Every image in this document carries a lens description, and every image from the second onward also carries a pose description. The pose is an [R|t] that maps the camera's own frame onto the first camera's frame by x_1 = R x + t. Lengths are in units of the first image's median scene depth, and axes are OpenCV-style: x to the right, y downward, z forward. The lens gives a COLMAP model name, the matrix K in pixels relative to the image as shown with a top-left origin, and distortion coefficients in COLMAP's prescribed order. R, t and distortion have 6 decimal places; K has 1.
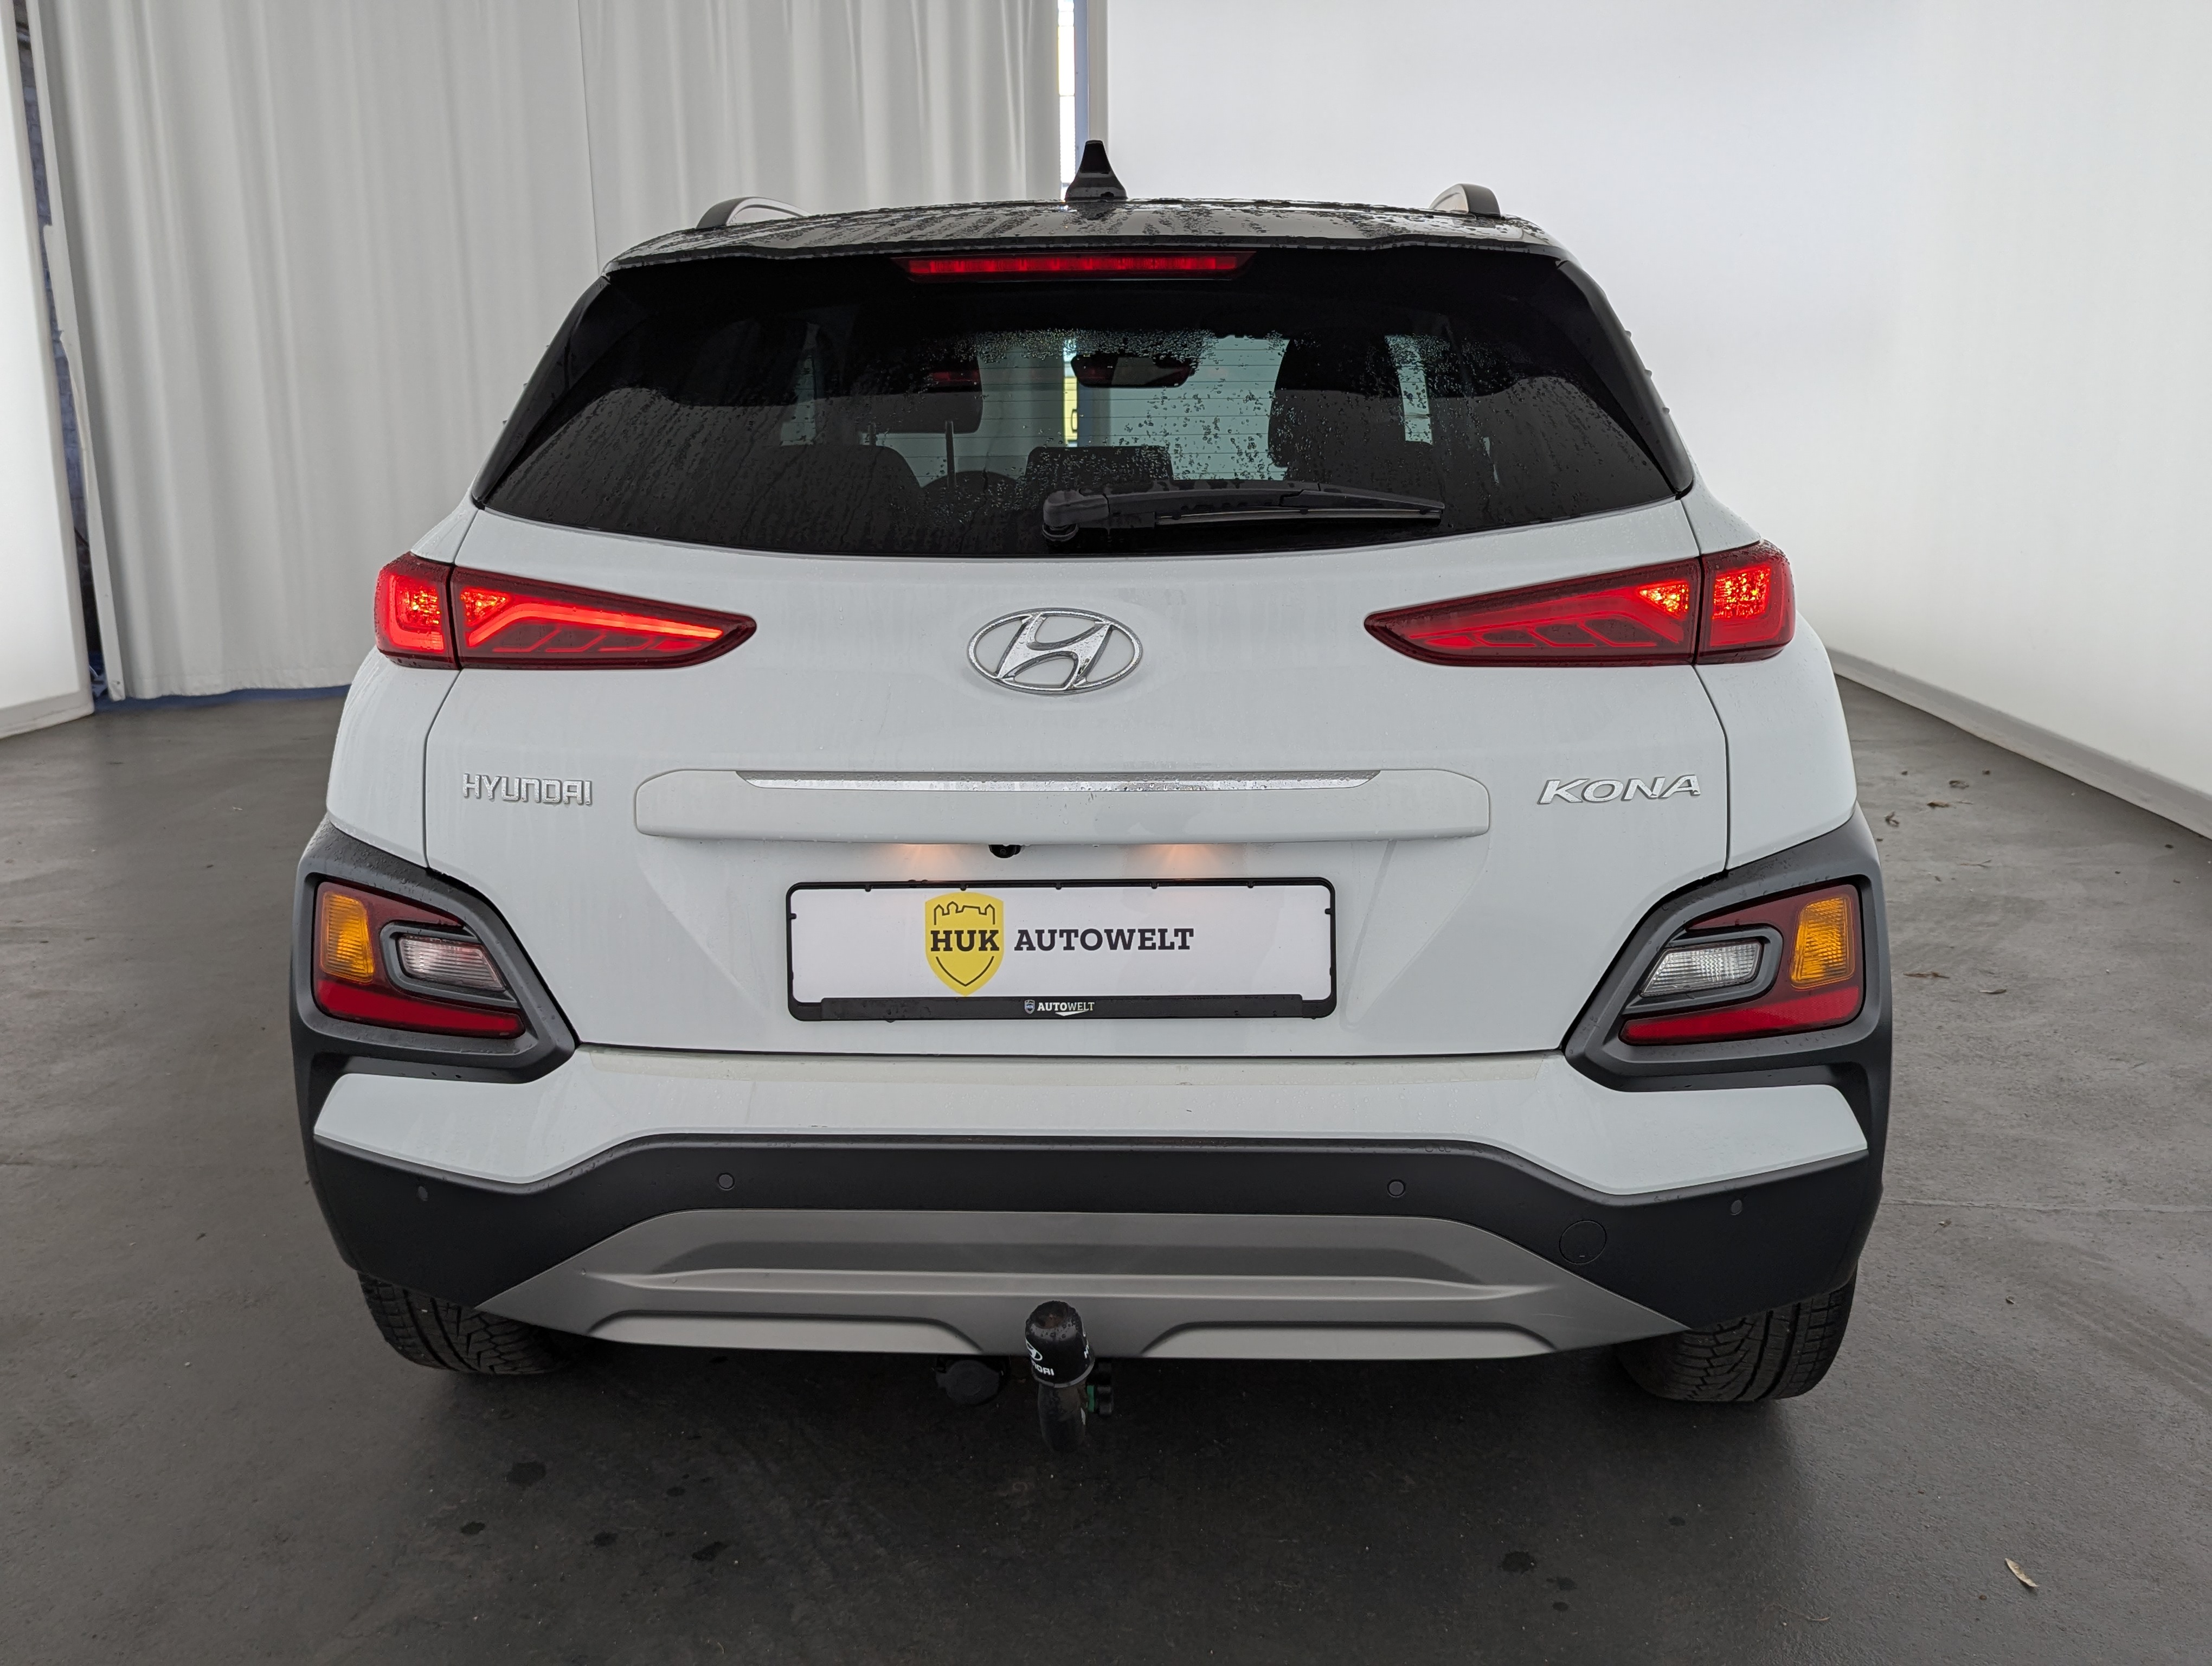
lens RADIAL K [[1899.0, 0, 1112.3], [0, 1899.0, 793.7], [0, 0, 1]] dist [0.072253, -0.015208]
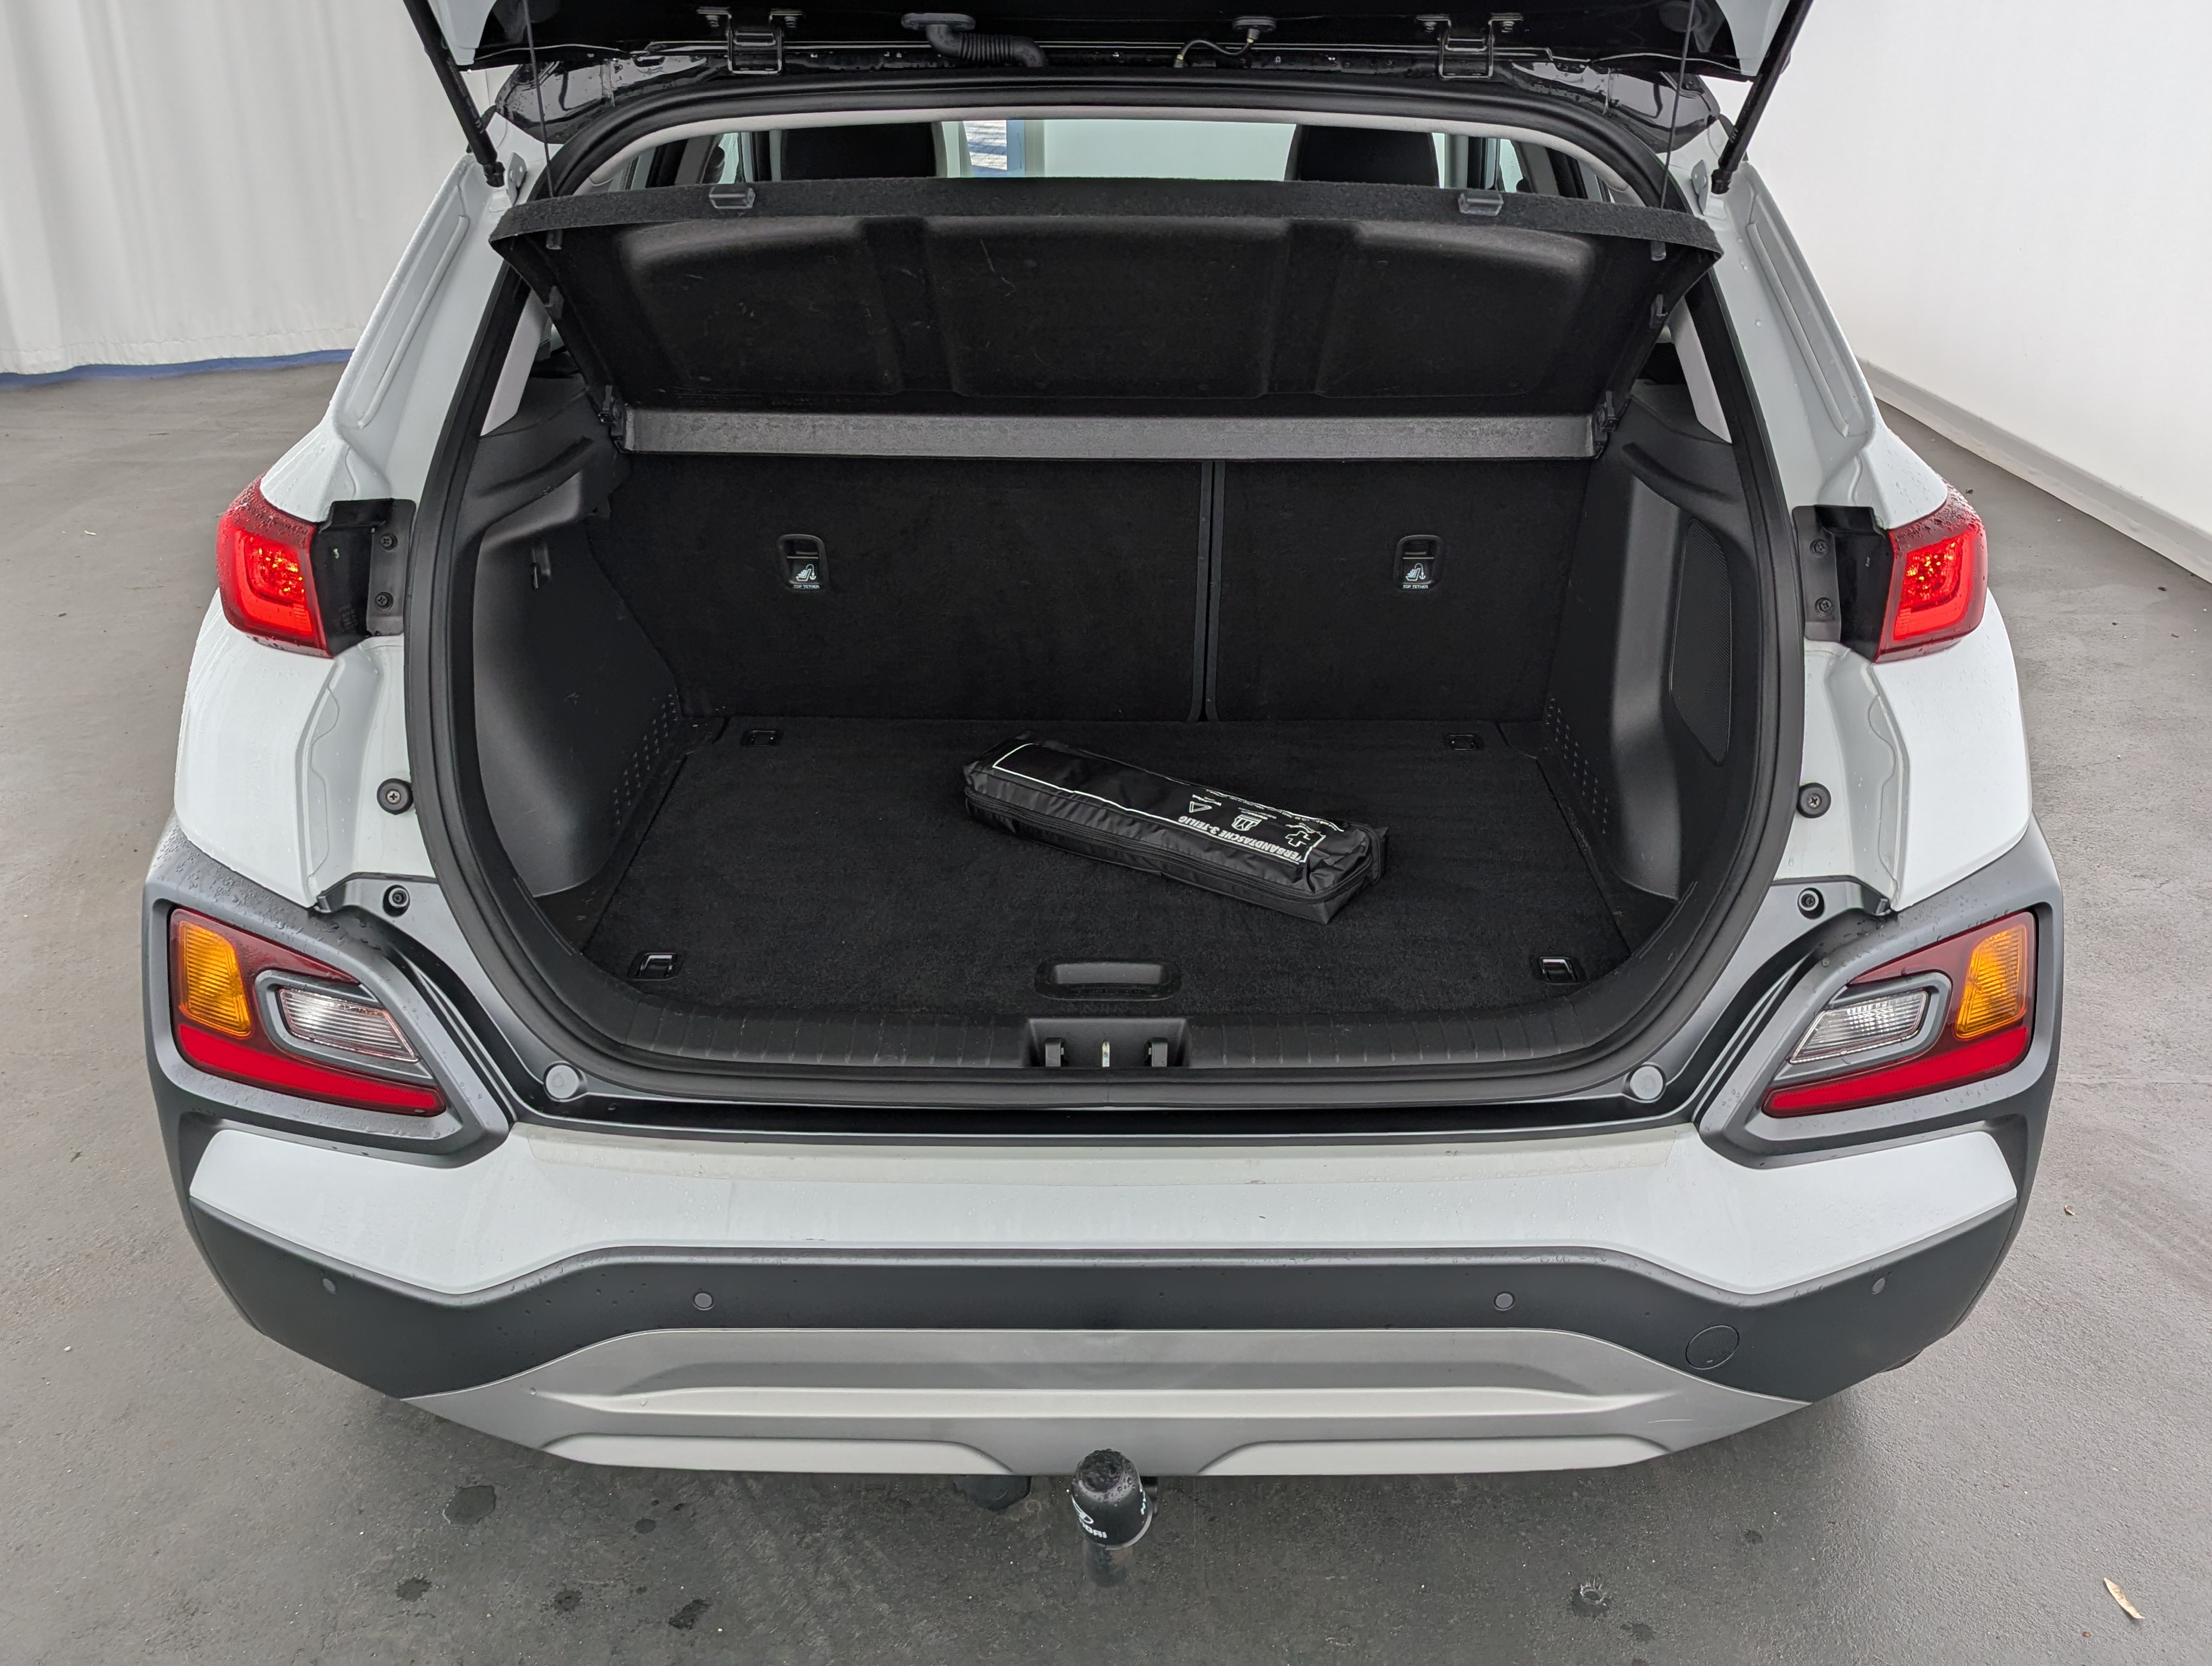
lens RADIAL K [[1872.6, 0, 1136.4], [0, 1872.6, 710.2], [0, 0, 1]] dist [0.084557, -0.045308]
pose [[0.998074, -0.004823, 0.061841, -0.061646], [-0.005786, 0.985387, 0.170230, -0.183933], [-0.061758, -0.170260, 0.983462, 0.213639]]
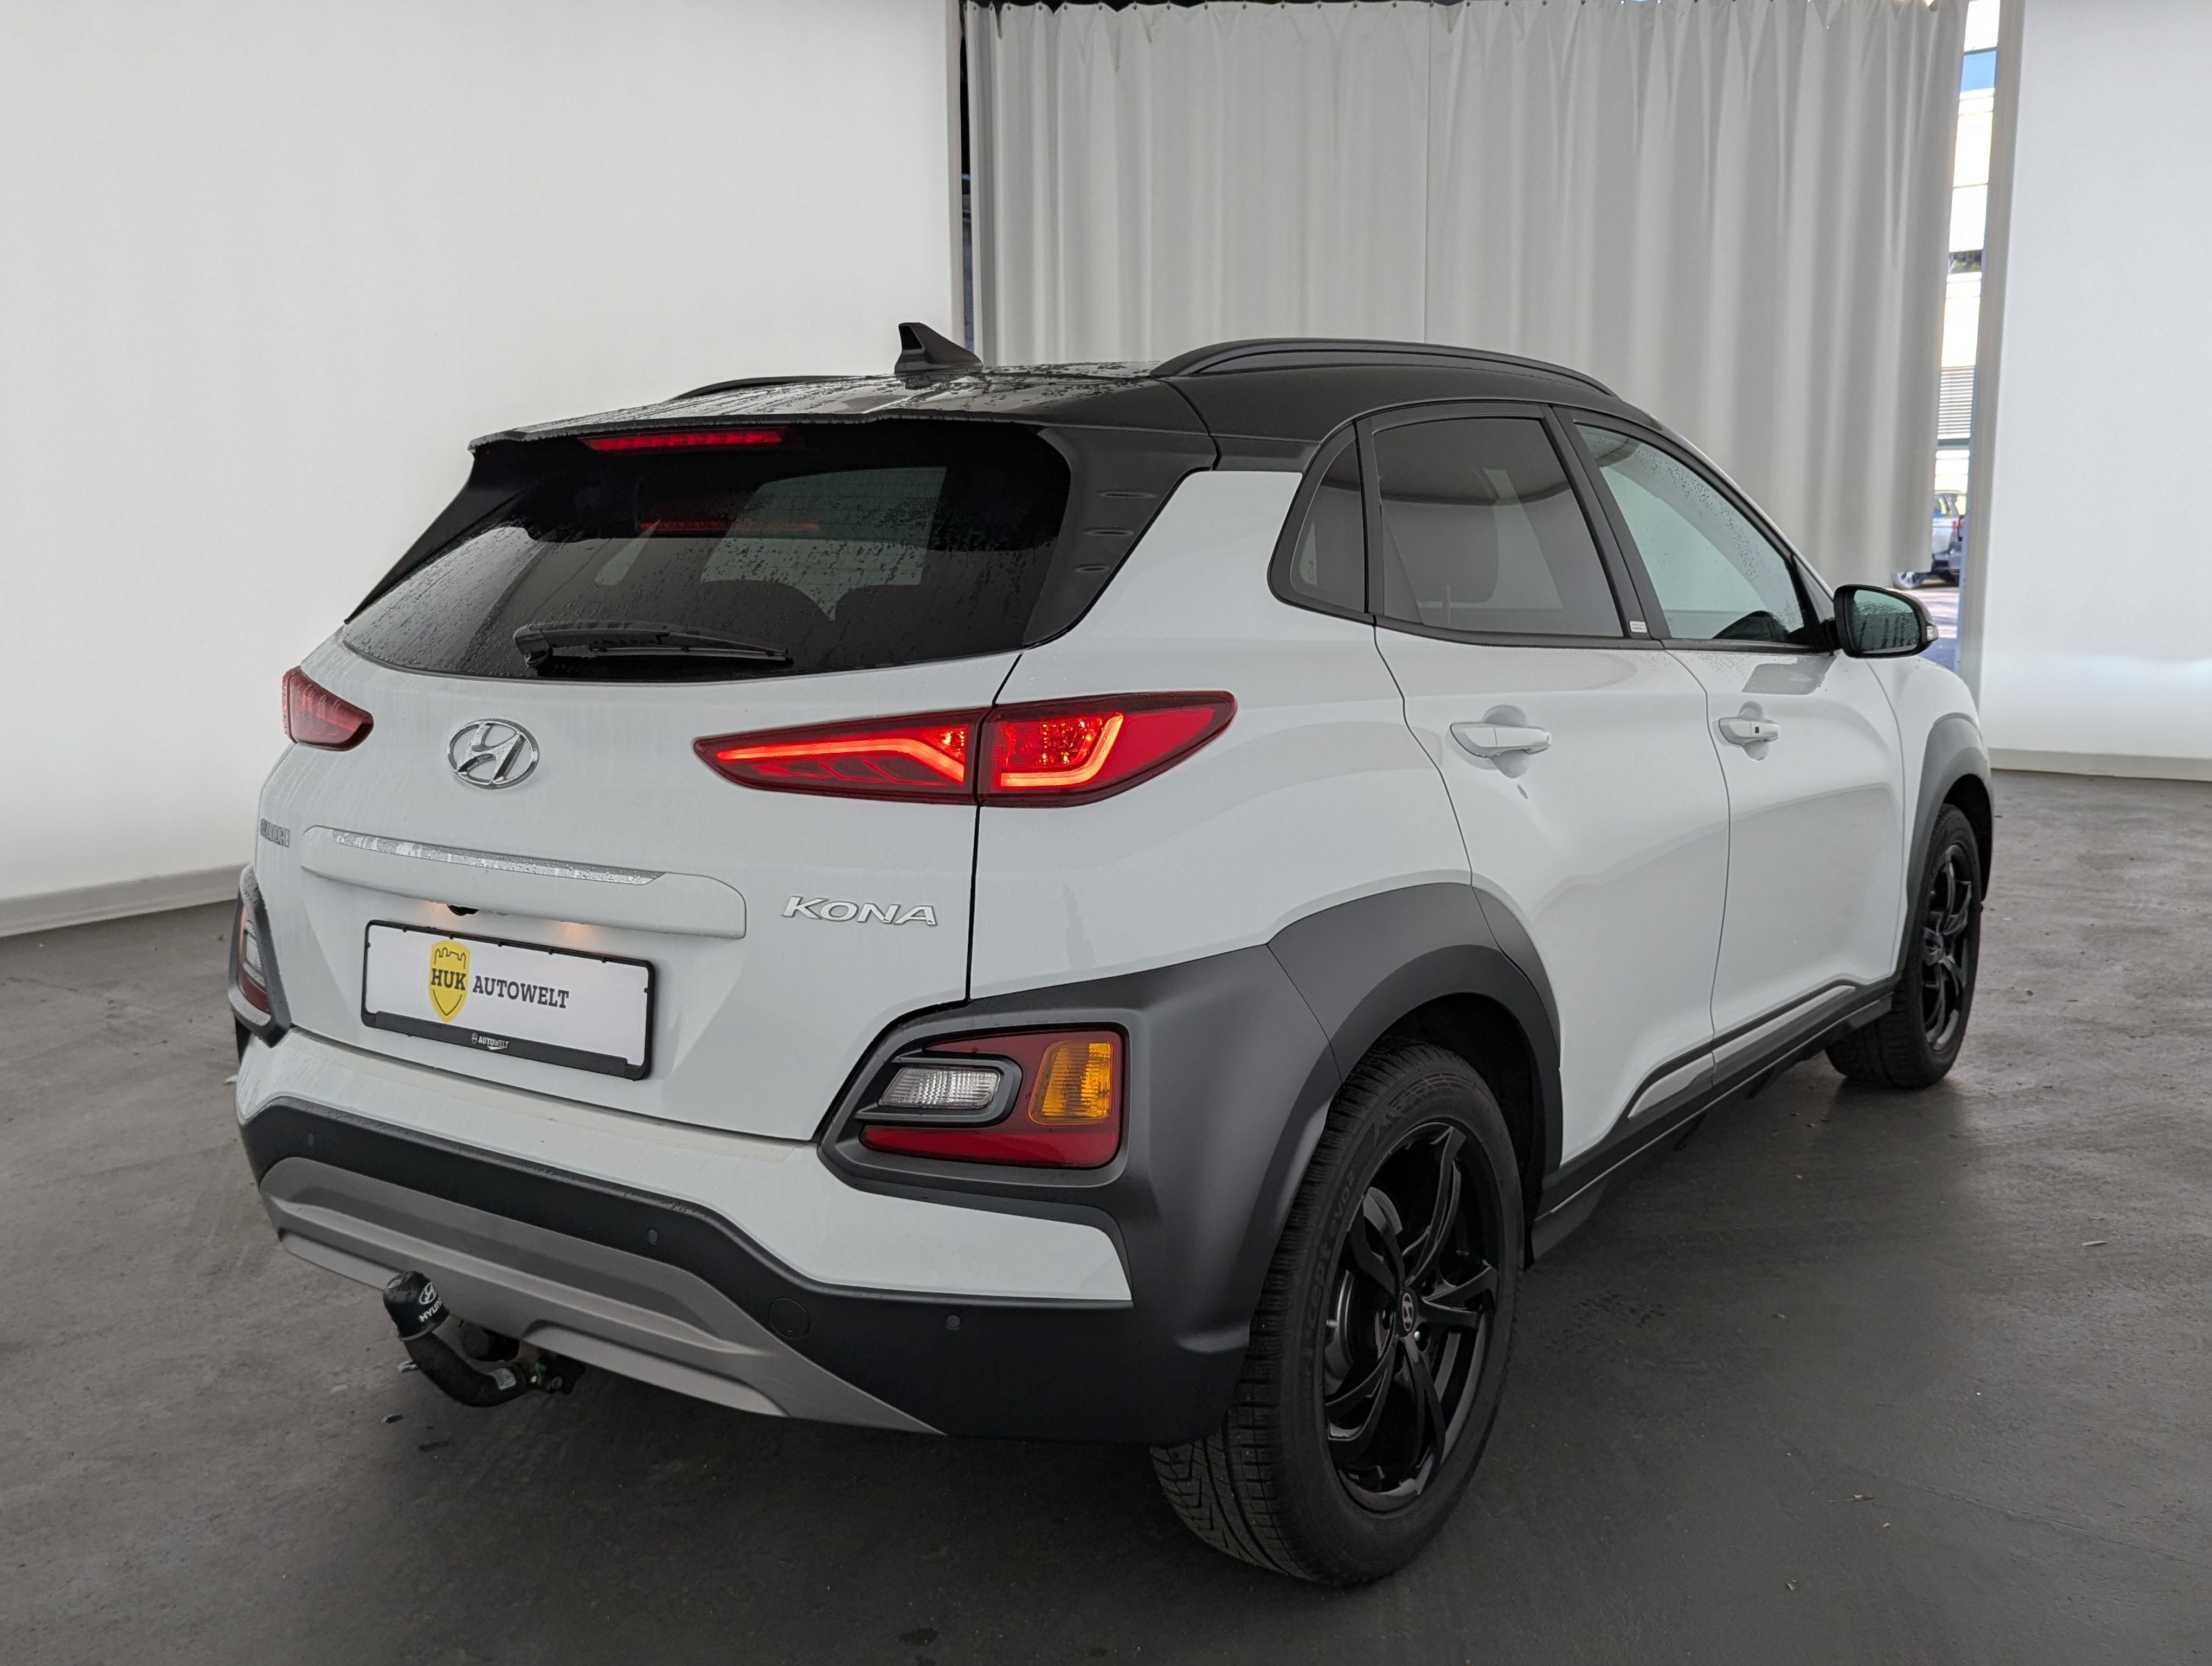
lens RADIAL K [[1919.2, 0, 1172.2], [0, 1919.2, 801.0], [0, 0, 1]] dist [0.114900, -0.234670]
pose [[0.852844, 0.072861, -0.517057, 0.943862], [-0.098057, 0.994948, -0.021536, -0.056740], [0.512875, 0.069068, 0.855680, 0.132752]]
